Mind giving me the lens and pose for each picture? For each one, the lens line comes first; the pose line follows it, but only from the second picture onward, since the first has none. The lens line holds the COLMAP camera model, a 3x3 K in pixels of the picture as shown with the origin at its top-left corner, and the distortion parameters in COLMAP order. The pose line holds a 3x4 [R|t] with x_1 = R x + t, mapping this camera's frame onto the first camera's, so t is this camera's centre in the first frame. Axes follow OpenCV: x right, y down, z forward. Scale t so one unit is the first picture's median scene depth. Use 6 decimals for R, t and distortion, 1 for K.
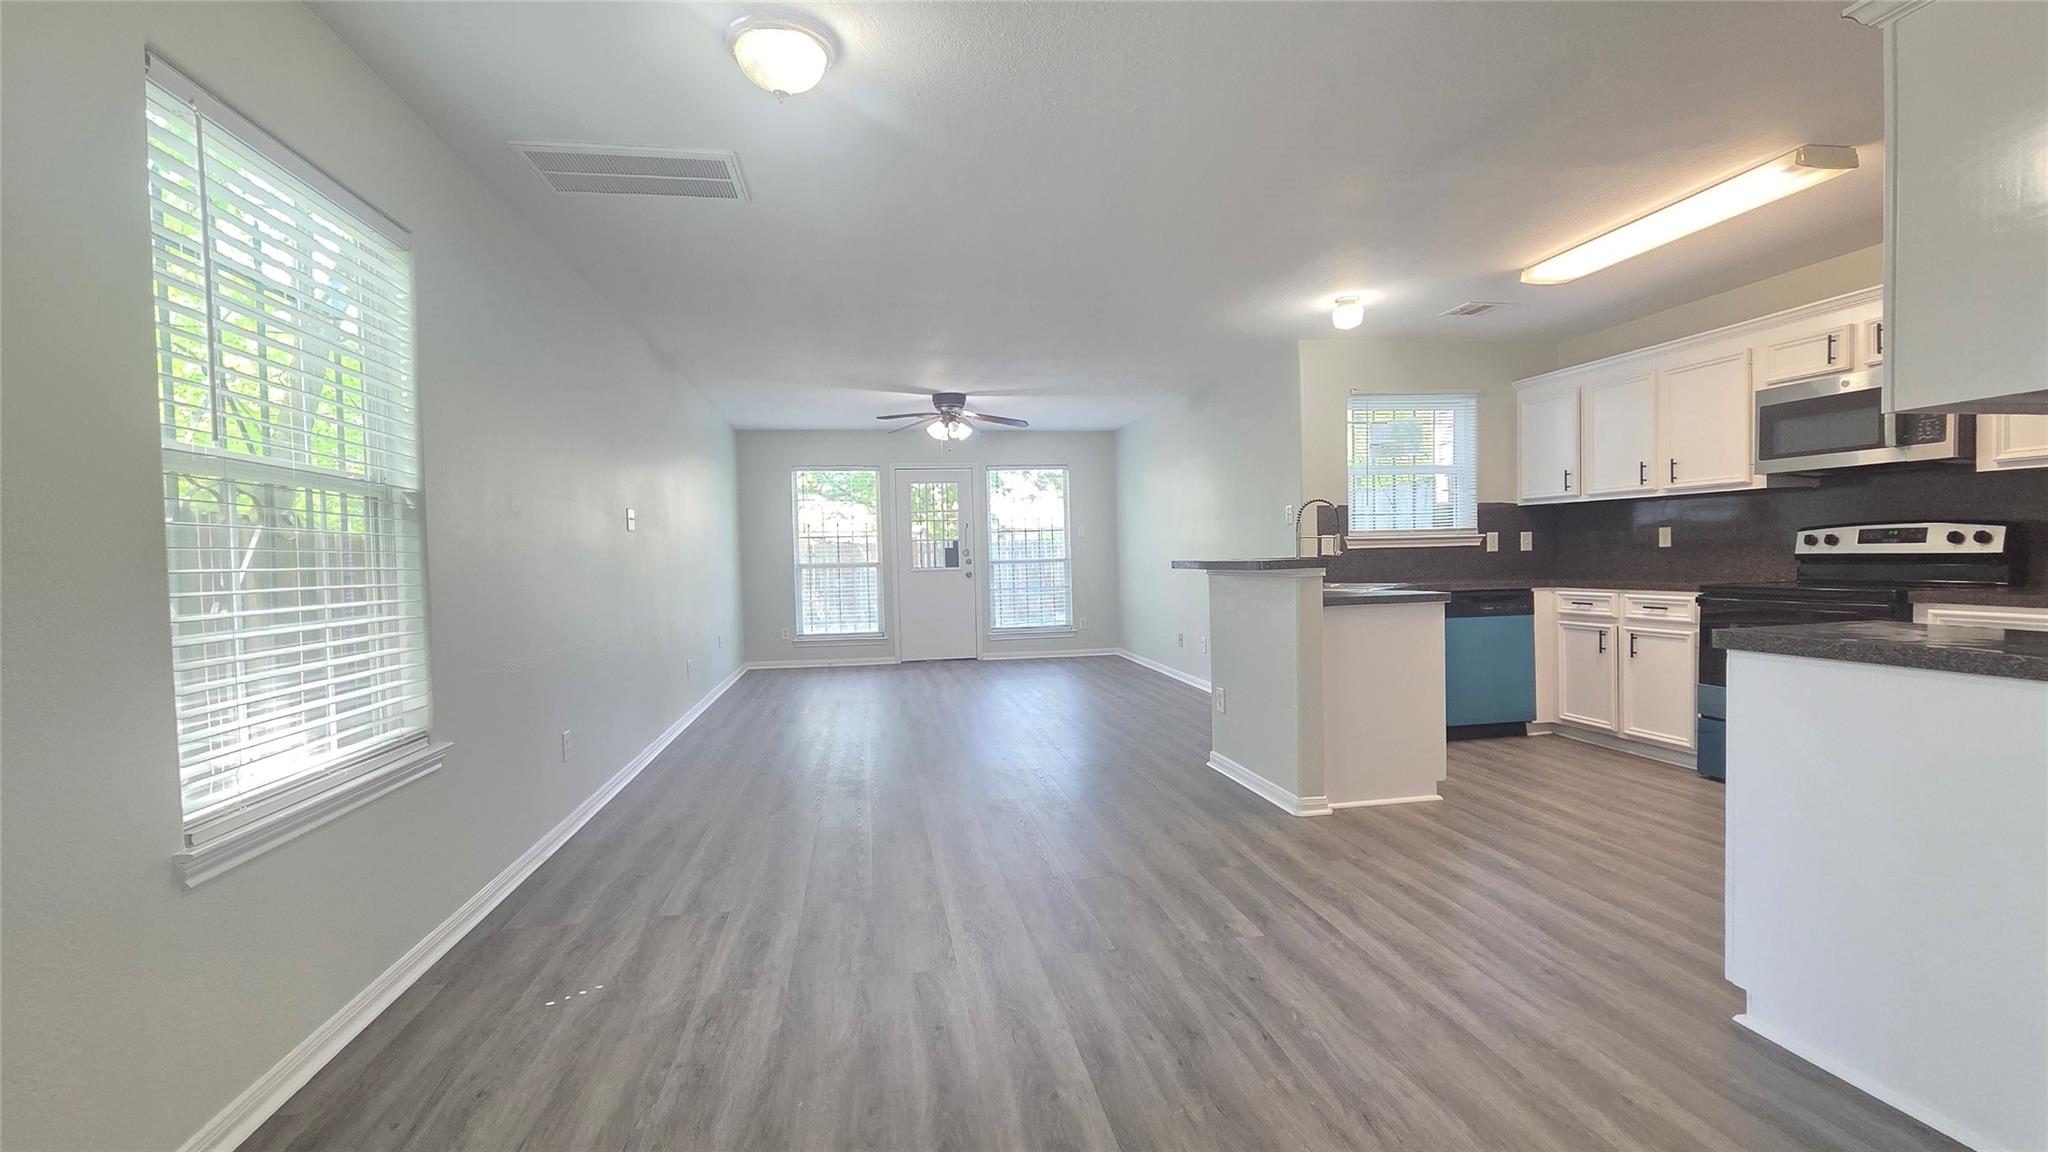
lens RADIAL K [[837.7, 0, 1024.0], [0, 837.7, 576.0], [0, 0, 1]] dist [0.000172, 0.000098]
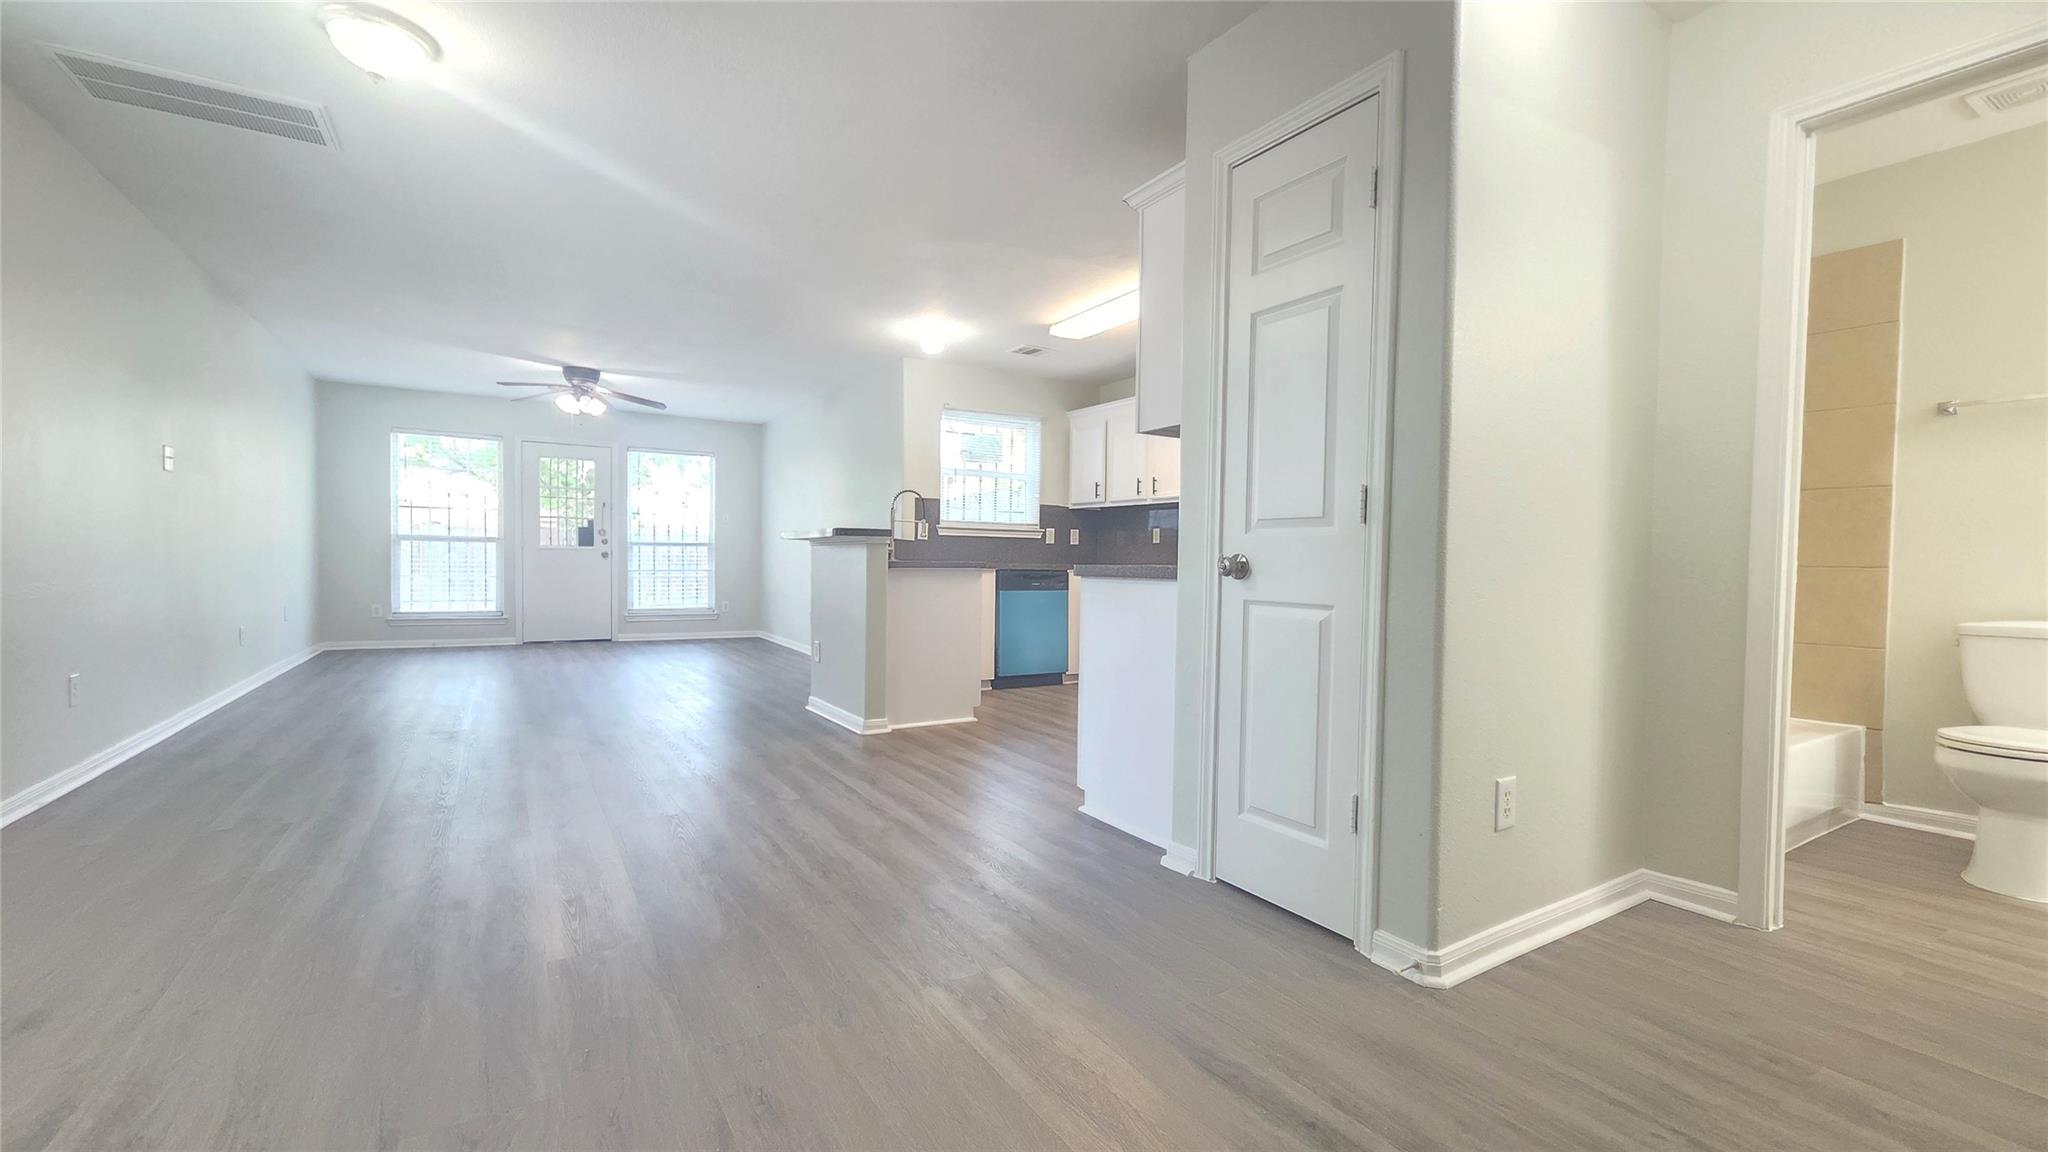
lens RADIAL K [[828.6, 0, 1009.6], [0, 828.6, 580.7], [0, 0, 1]] dist [0.012335, 0.000026]
pose [[0.932991, 0.031602, 0.358508, 0.052016], [-0.030704, 0.999495, -0.008197, 0.039565], [-0.358586, -0.003360, 0.933490, -0.154019]]
